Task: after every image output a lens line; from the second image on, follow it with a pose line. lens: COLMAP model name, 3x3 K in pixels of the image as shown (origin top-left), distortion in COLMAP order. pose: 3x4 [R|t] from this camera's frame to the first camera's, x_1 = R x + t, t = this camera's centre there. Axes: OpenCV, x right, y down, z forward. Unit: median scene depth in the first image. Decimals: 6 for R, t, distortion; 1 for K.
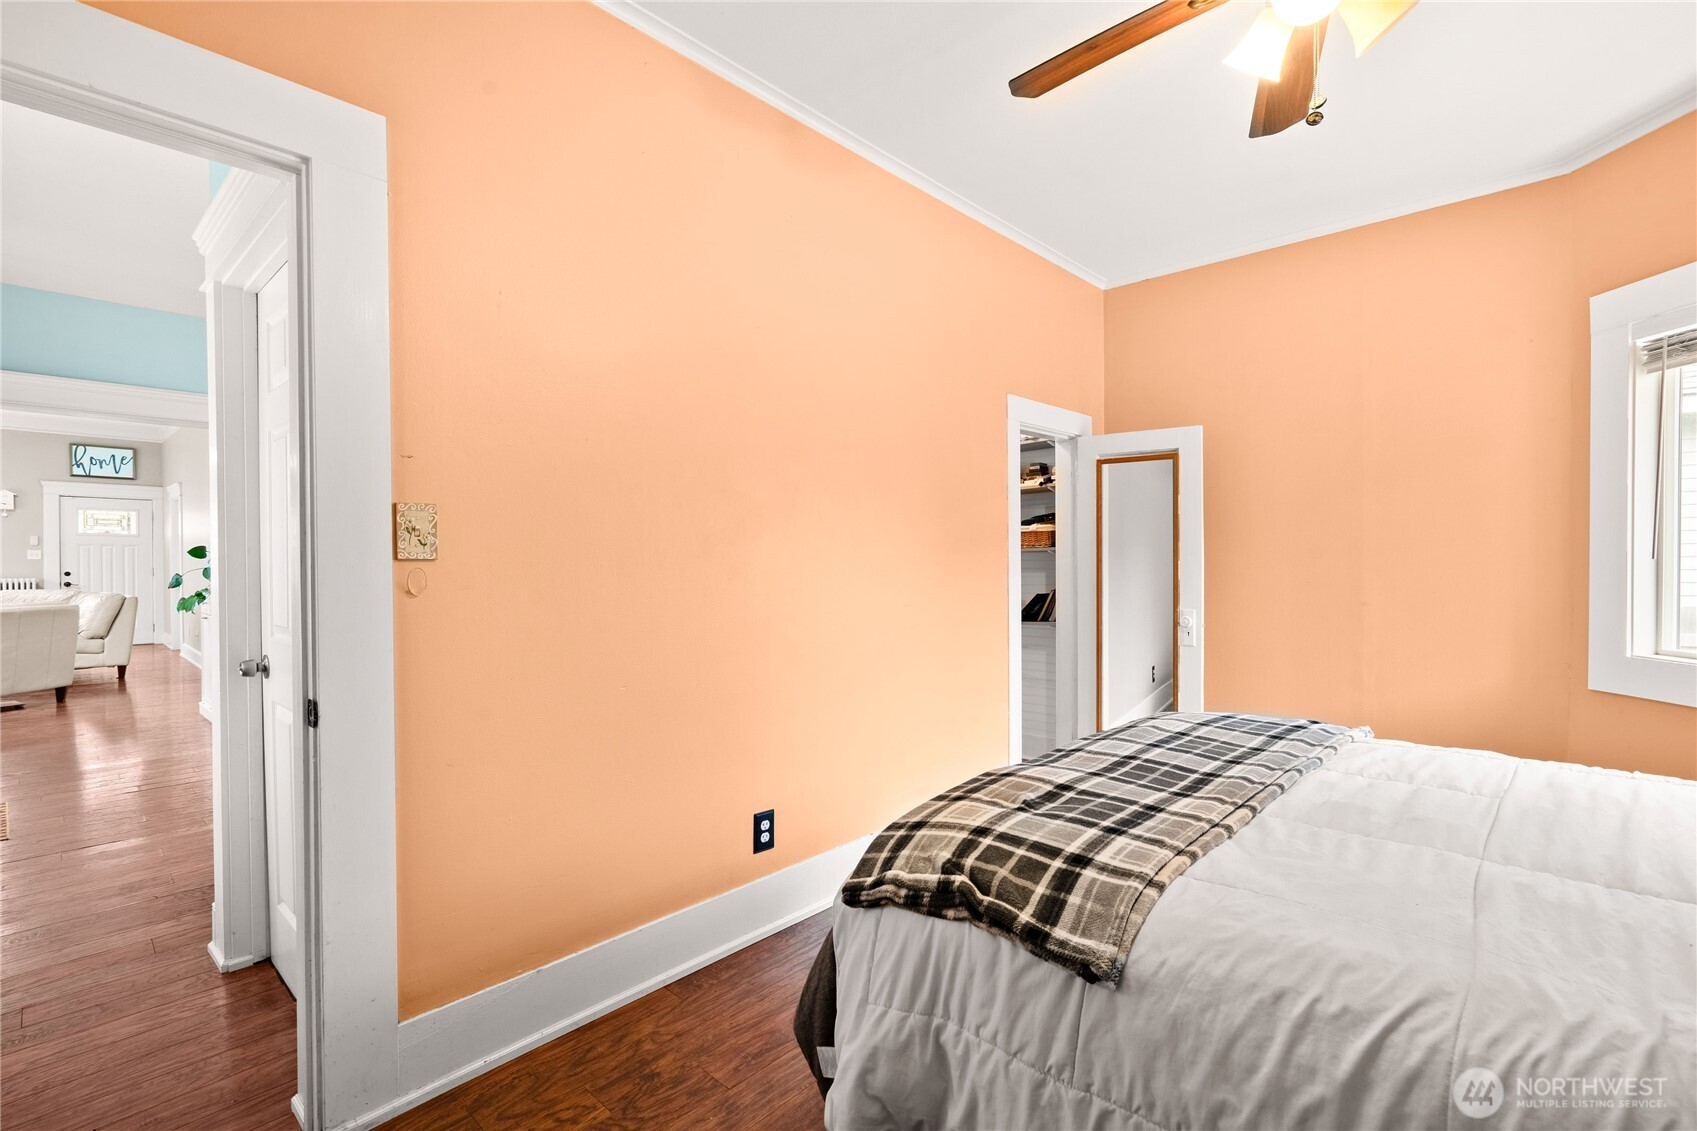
lens RADIAL K [[769.3, 0, 849.2], [0, 769.3, 567.2], [0, 0, 1]] dist [-0.001283, 0.000555]
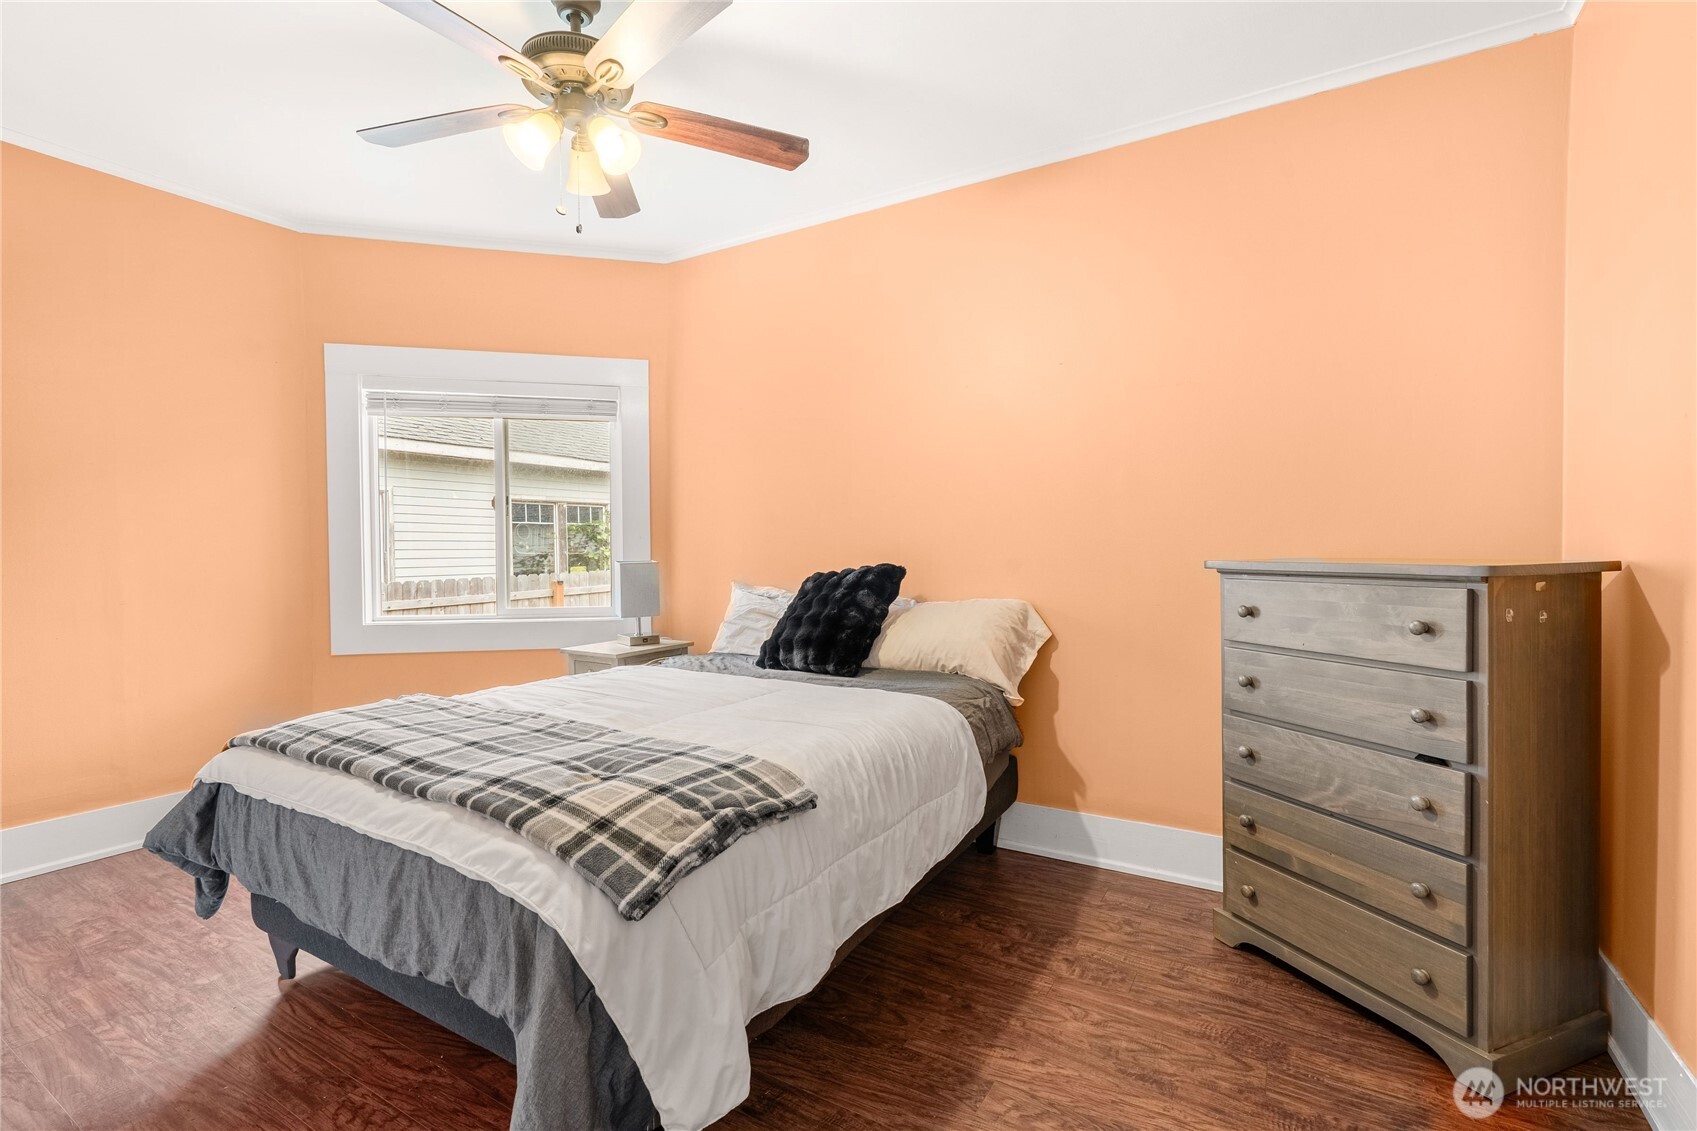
lens RADIAL K [[769.3, 0, 849.2], [0, 769.3, 567.2], [0, 0, 1]] dist [-0.001283, 0.000555]
pose [[-0.209045, -0.019402, 0.977714, -0.984886], [0.016875, 0.999583, 0.023444, -0.001491], [-0.977760, 0.021400, -0.208630, 0.971666]]
